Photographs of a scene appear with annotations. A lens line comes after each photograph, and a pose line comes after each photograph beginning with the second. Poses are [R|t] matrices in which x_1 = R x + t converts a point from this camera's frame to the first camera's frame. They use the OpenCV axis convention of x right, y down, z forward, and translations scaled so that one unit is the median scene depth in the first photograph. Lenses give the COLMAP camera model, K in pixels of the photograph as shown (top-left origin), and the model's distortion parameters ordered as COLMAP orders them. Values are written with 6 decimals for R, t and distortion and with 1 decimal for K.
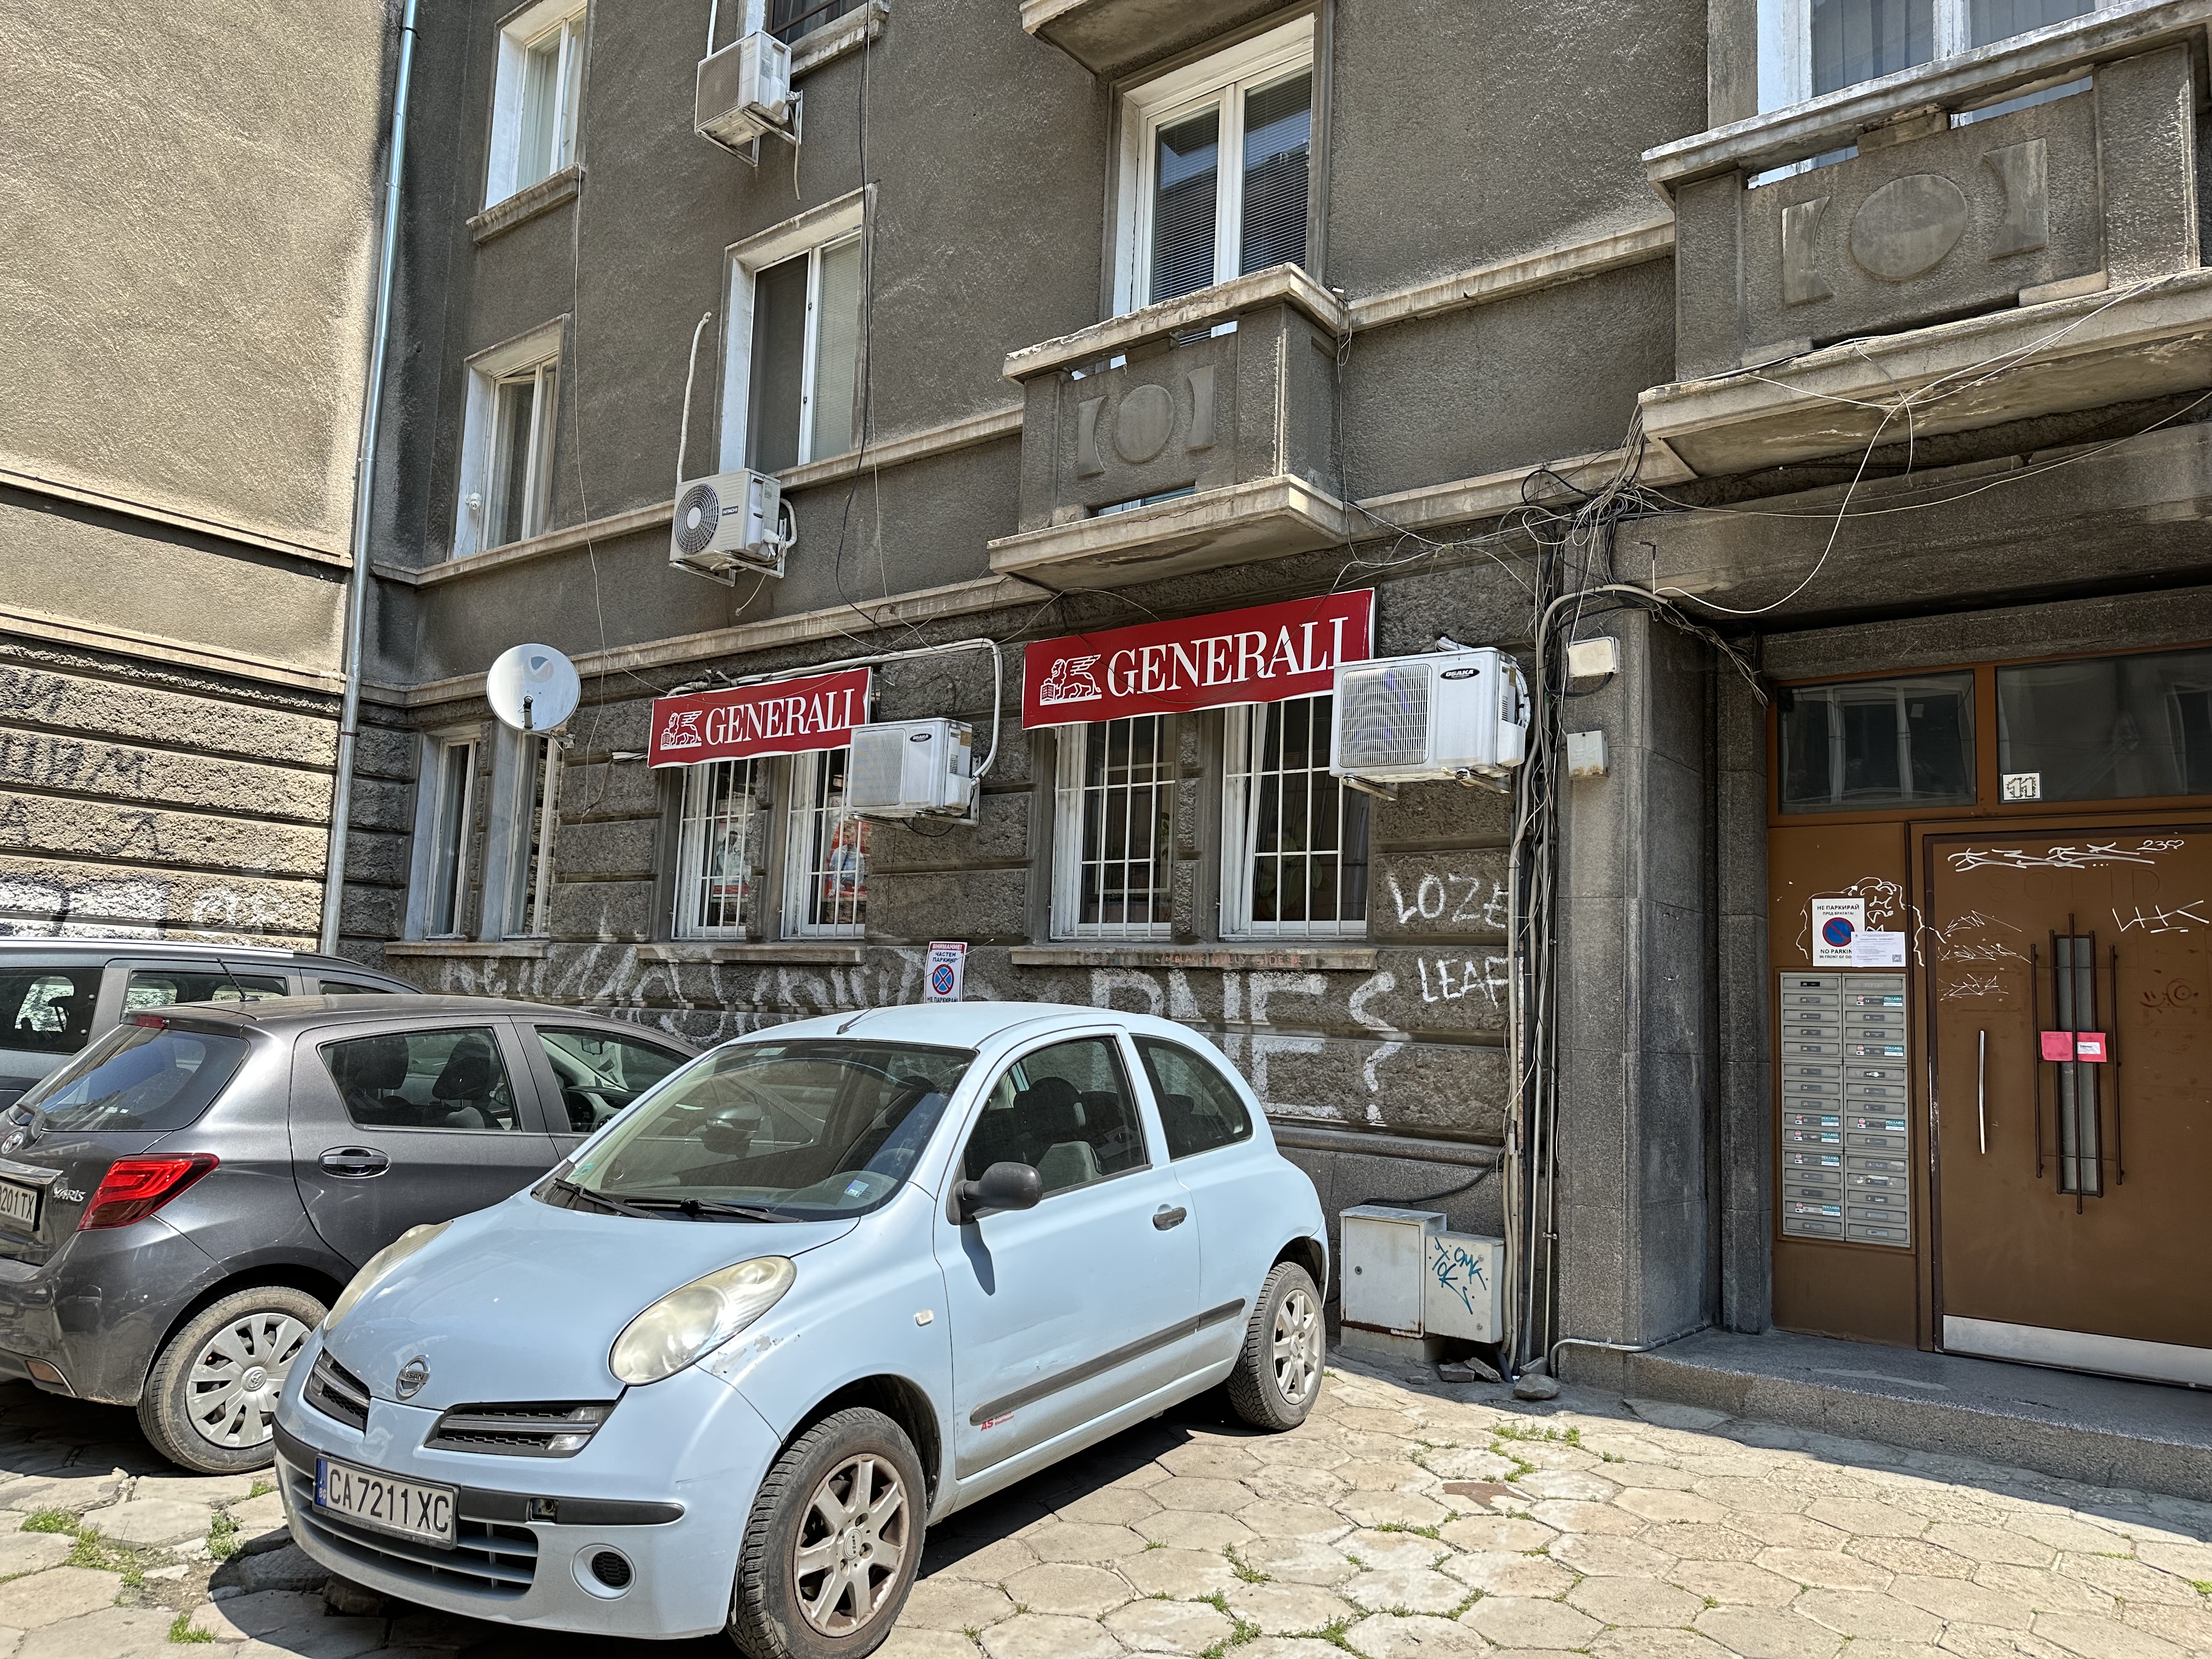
lens RADIAL K [[1473.7, 0, 1104.0], [0, 1473.7, 840.4], [0, 0, 1]] dist [0.129277, -0.181503]
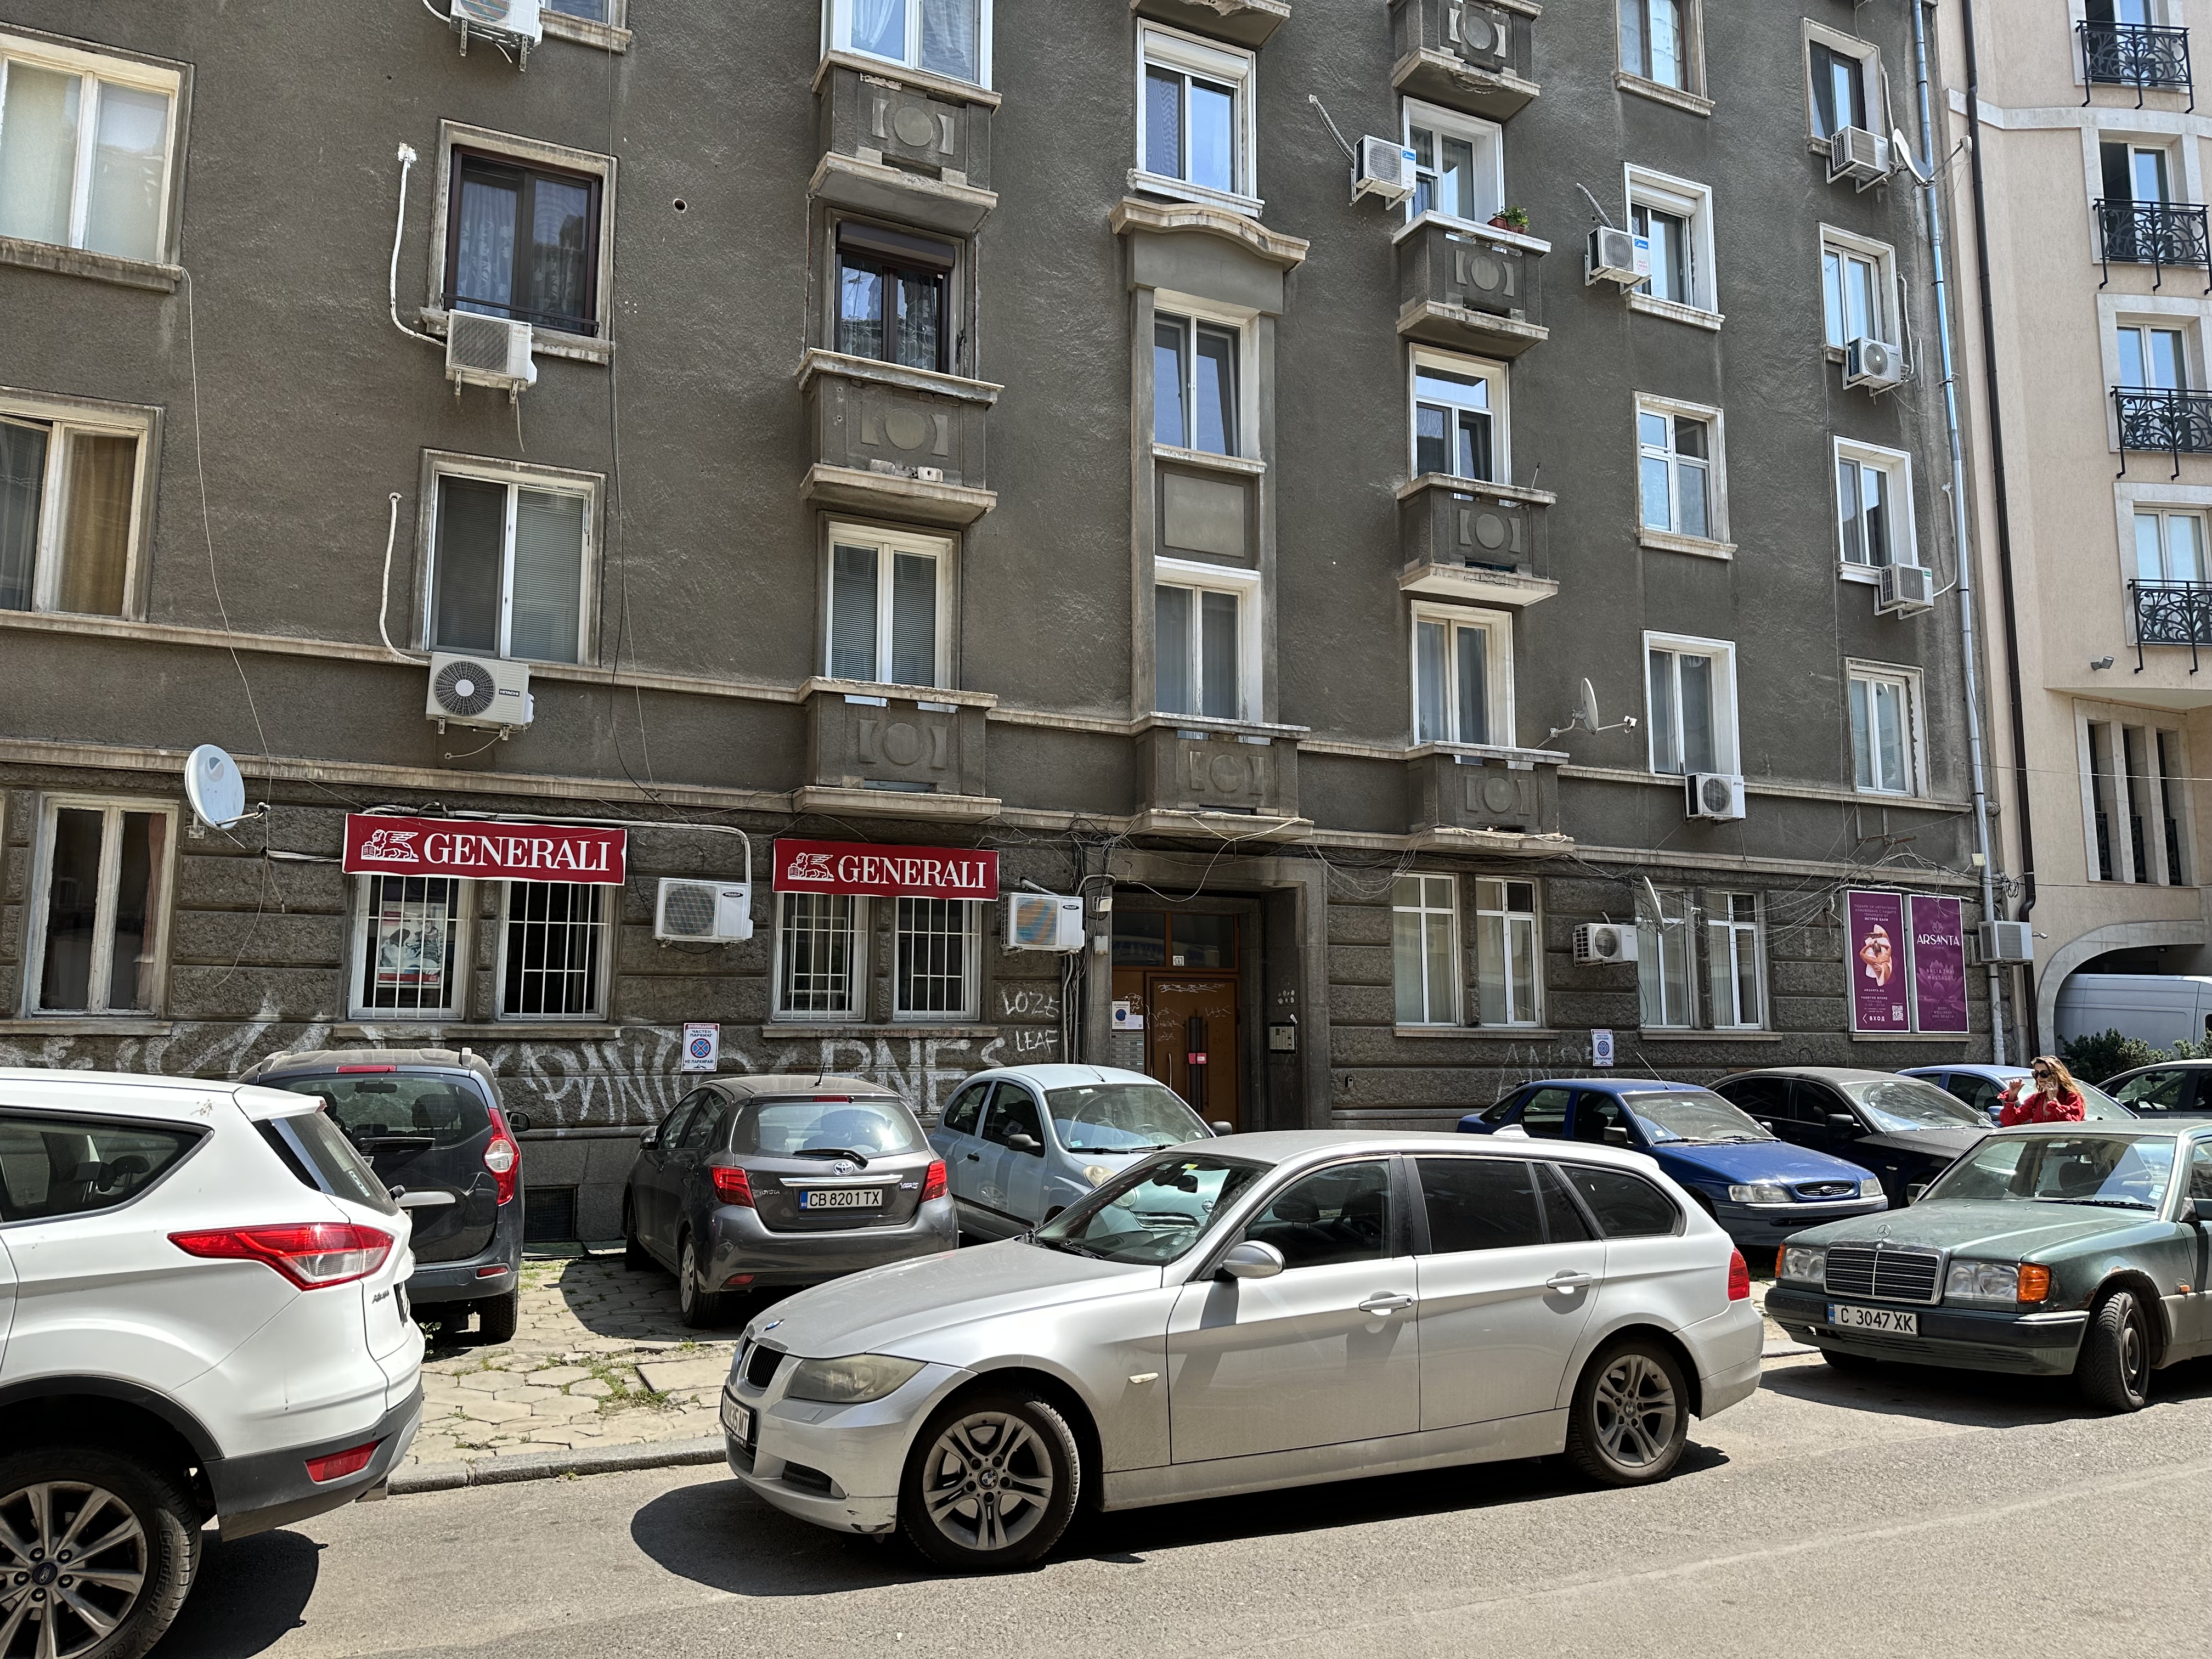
lens RADIAL K [[1473.7, 0, 1104.0], [0, 1473.7, 840.4], [0, 0, 1]] dist [0.129277, -0.181503]
pose [[0.487883, 0.082027, 0.869046, -1.402447], [-0.082537, 0.995450, -0.047622, -0.090441], [-0.868998, -0.048494, 0.492433, -0.128735]]
